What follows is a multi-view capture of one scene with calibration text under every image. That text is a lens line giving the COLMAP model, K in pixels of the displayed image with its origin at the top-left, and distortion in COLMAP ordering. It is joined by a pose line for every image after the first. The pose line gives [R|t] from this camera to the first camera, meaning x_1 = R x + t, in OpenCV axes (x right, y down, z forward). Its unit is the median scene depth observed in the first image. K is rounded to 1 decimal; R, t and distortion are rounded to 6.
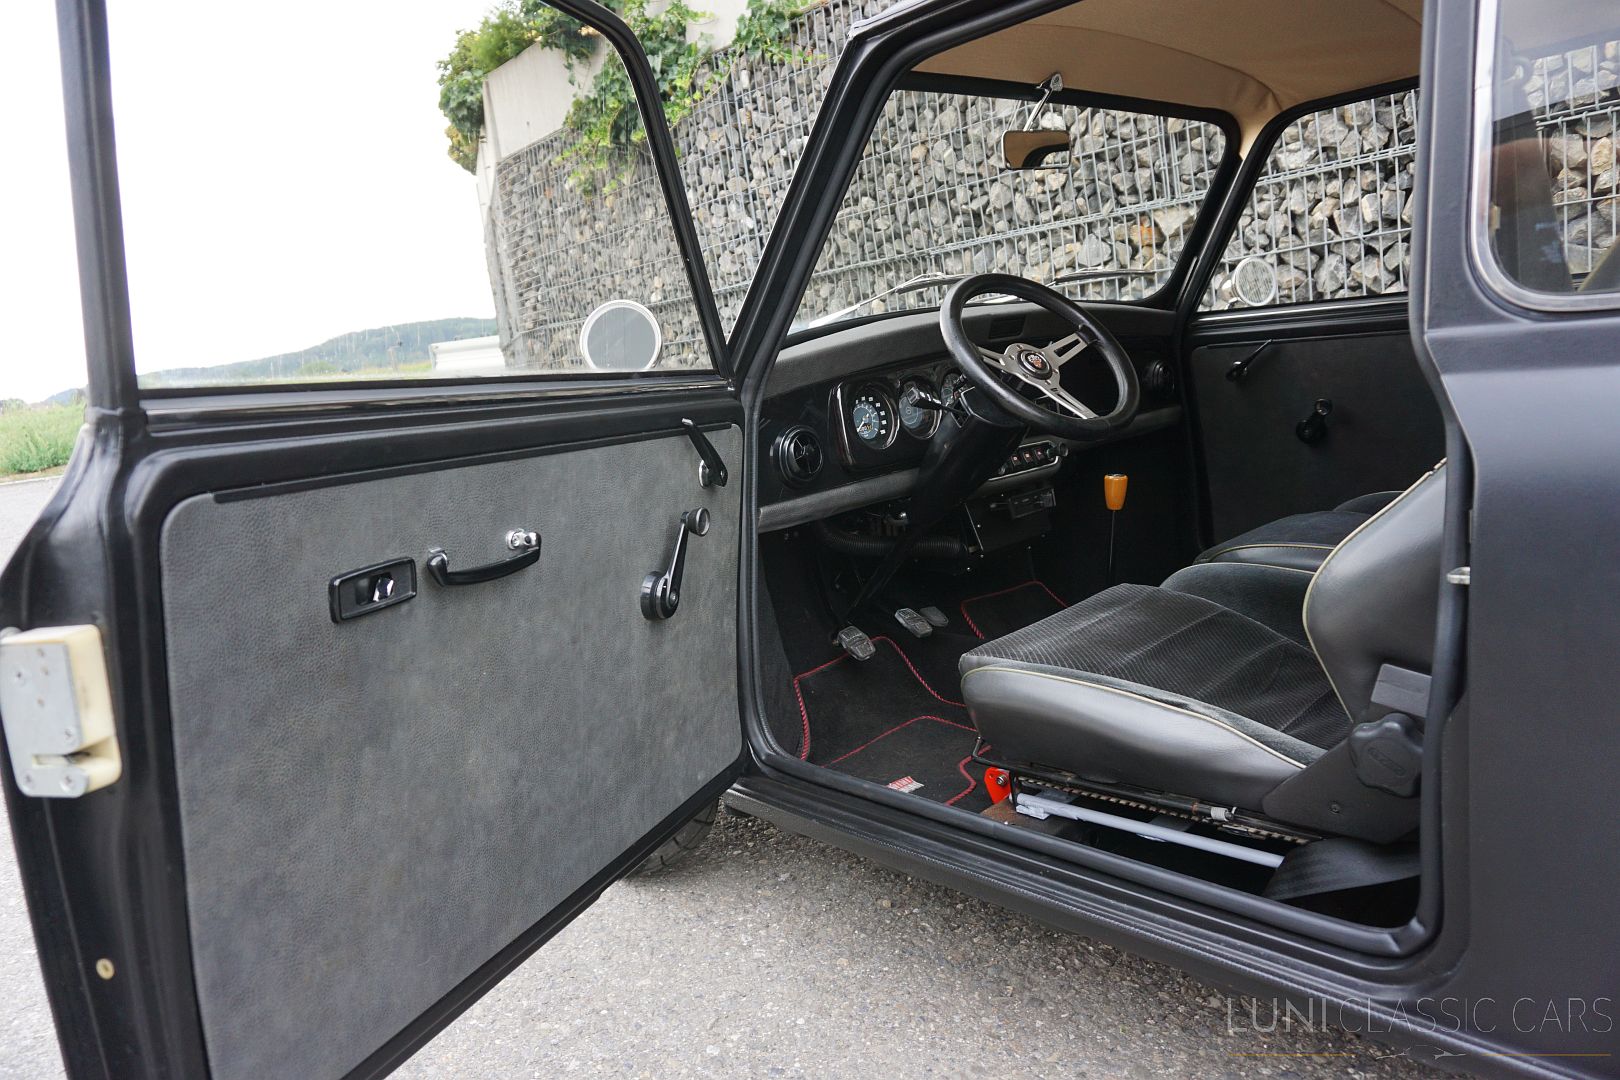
lens RADIAL K [[1085.4, 0, 808.3], [0, 1085.4, 538.1], [0, 0, 1]] dist [-0.041979, 0.028435]
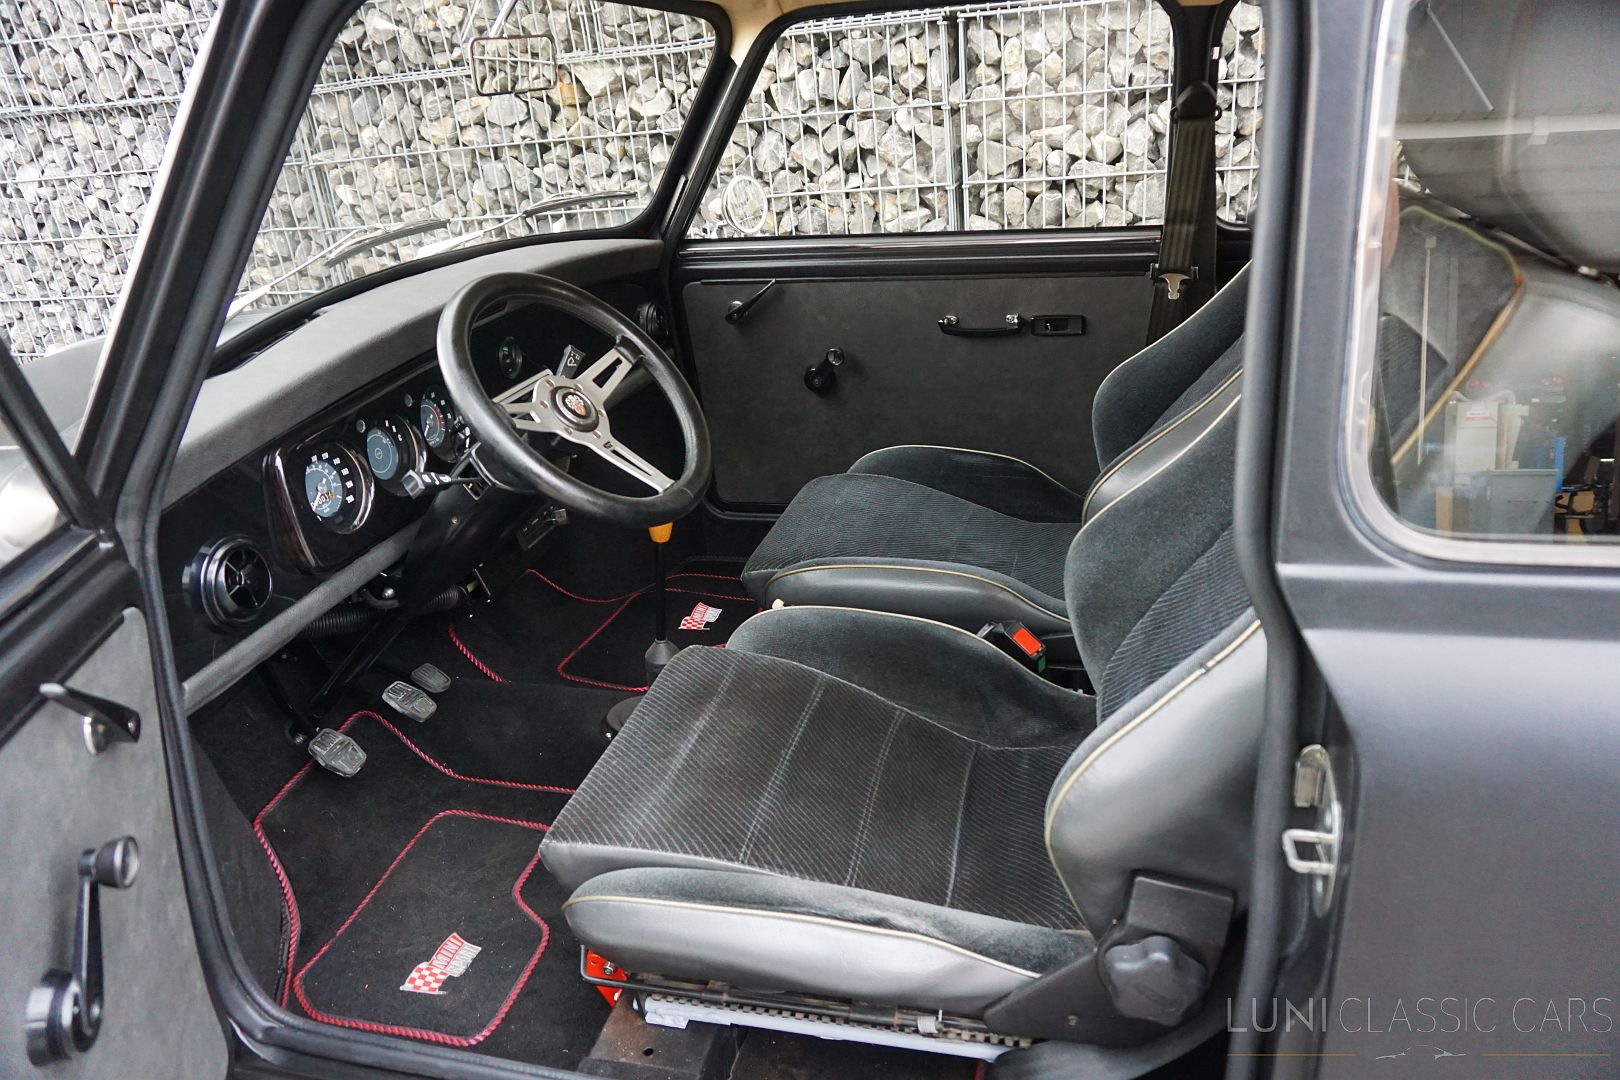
lens RADIAL K [[1085.4, 0, 812.2], [0, 1085.4, 533.3], [0, 0, 1]] dist [-0.041979, 0.028435]
pose [[0.844949, -0.160957, 0.510052, -0.021542], [0.069214, 0.978530, 0.194135, -0.113762], [-0.530349, -0.128731, 0.837949, 0.163305]]
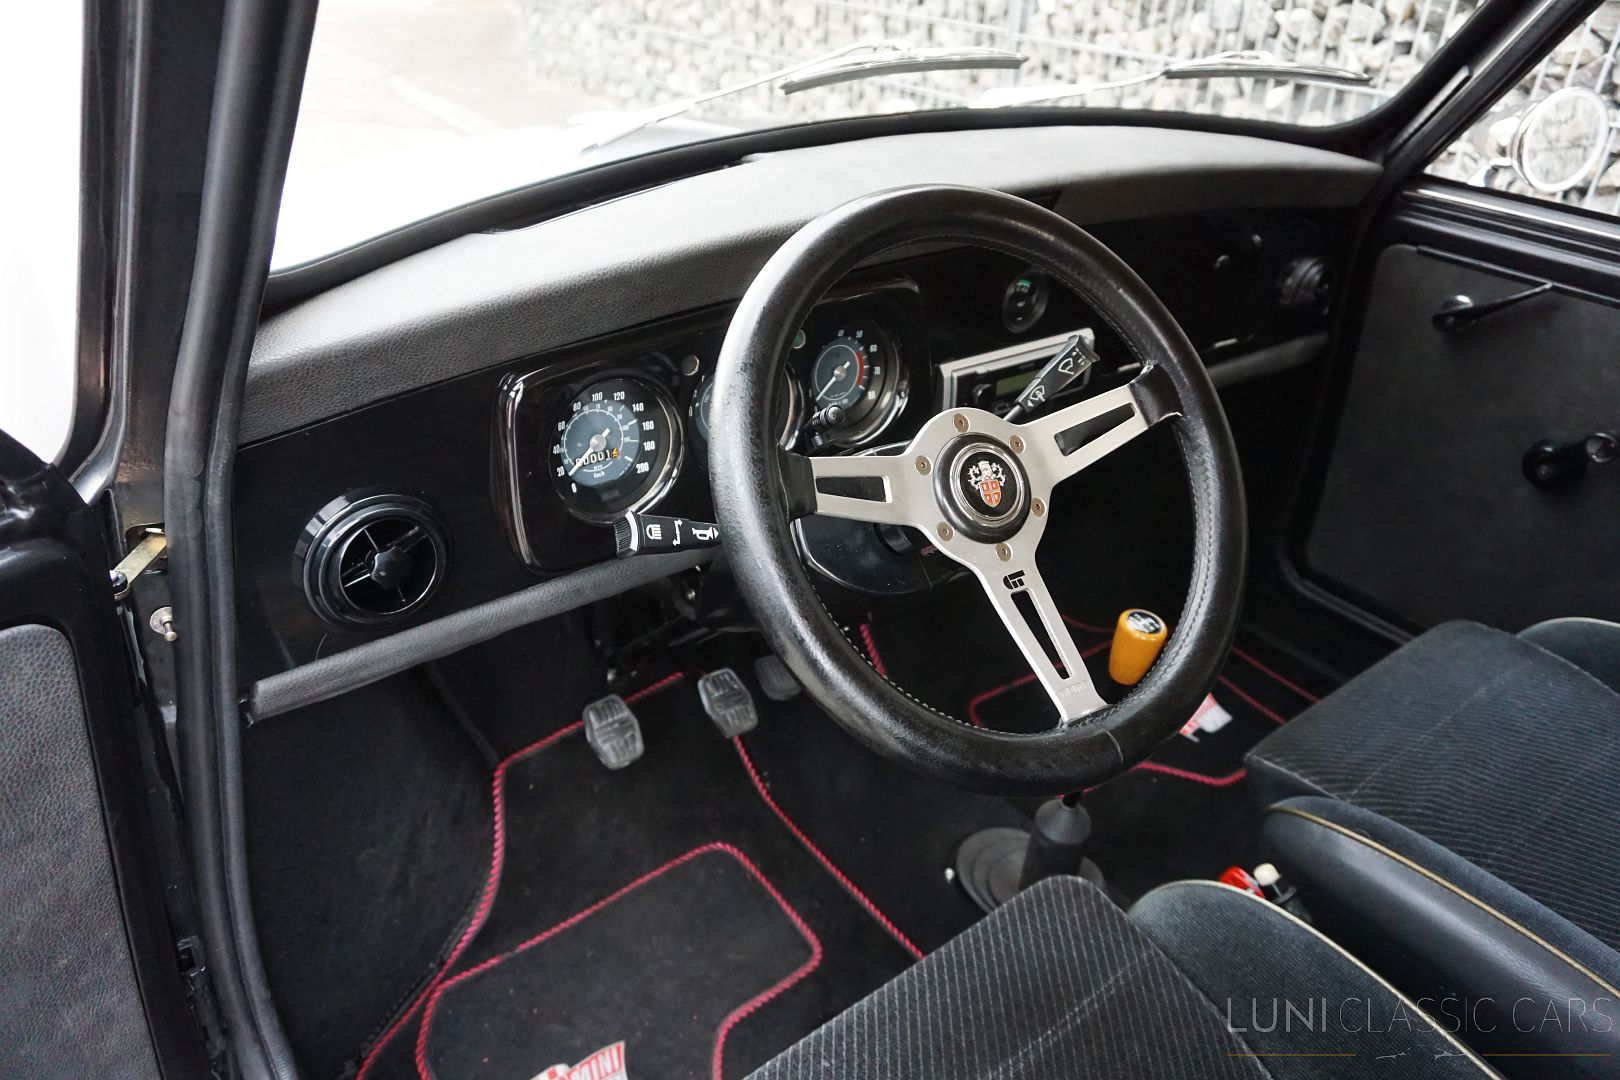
lens RADIAL K [[1085.4, 0, 808.4], [0, 1085.4, 538.4], [0, 0, 1]] dist [-0.041979, 0.028435]
pose [[0.981560, 0.191143, 0.002013, 0.083626], [-0.179139, 0.916143, 0.358597, -0.144866], [0.066699, -0.352345, 0.933490, 0.353791]]
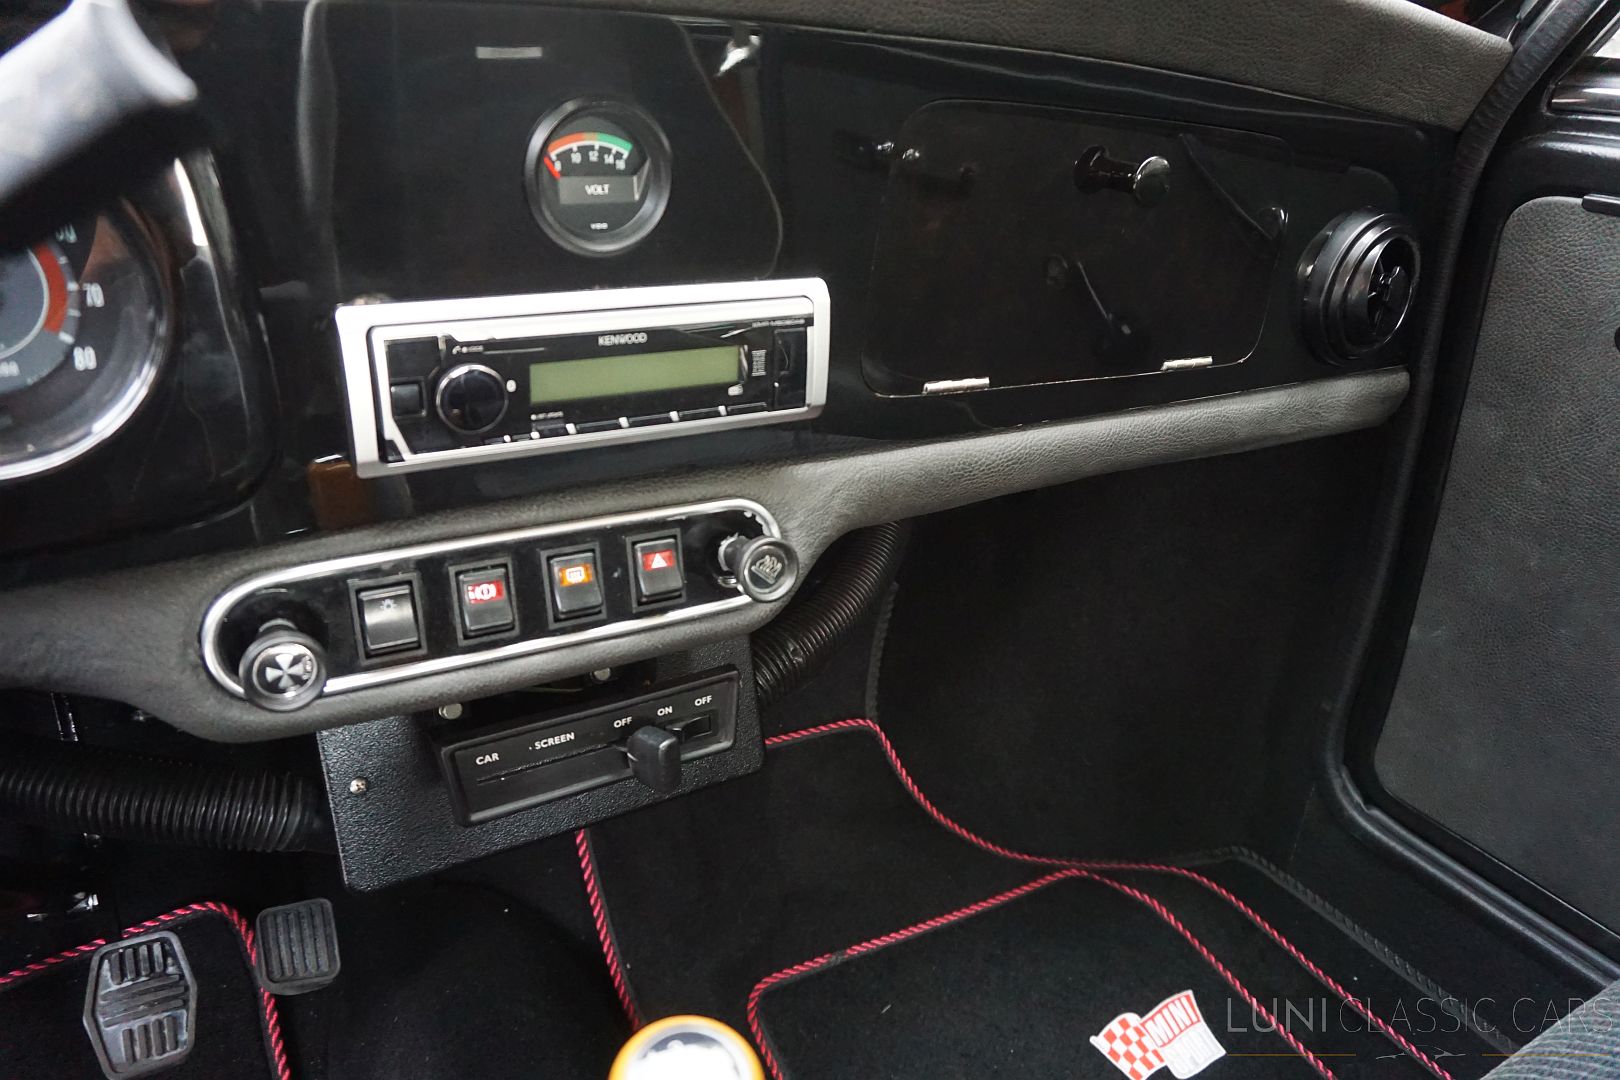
lens RADIAL K [[1085.4, 0, 806.9], [0, 1085.4, 538.4], [0, 0, 1]] dist [-0.041979, 0.028435]
pose [[0.962923, 0.243424, -0.116293, 0.187093], [-0.203403, 0.938271, 0.279775, -0.106426], [0.177218, -0.245747, 0.952996, 0.550212]]
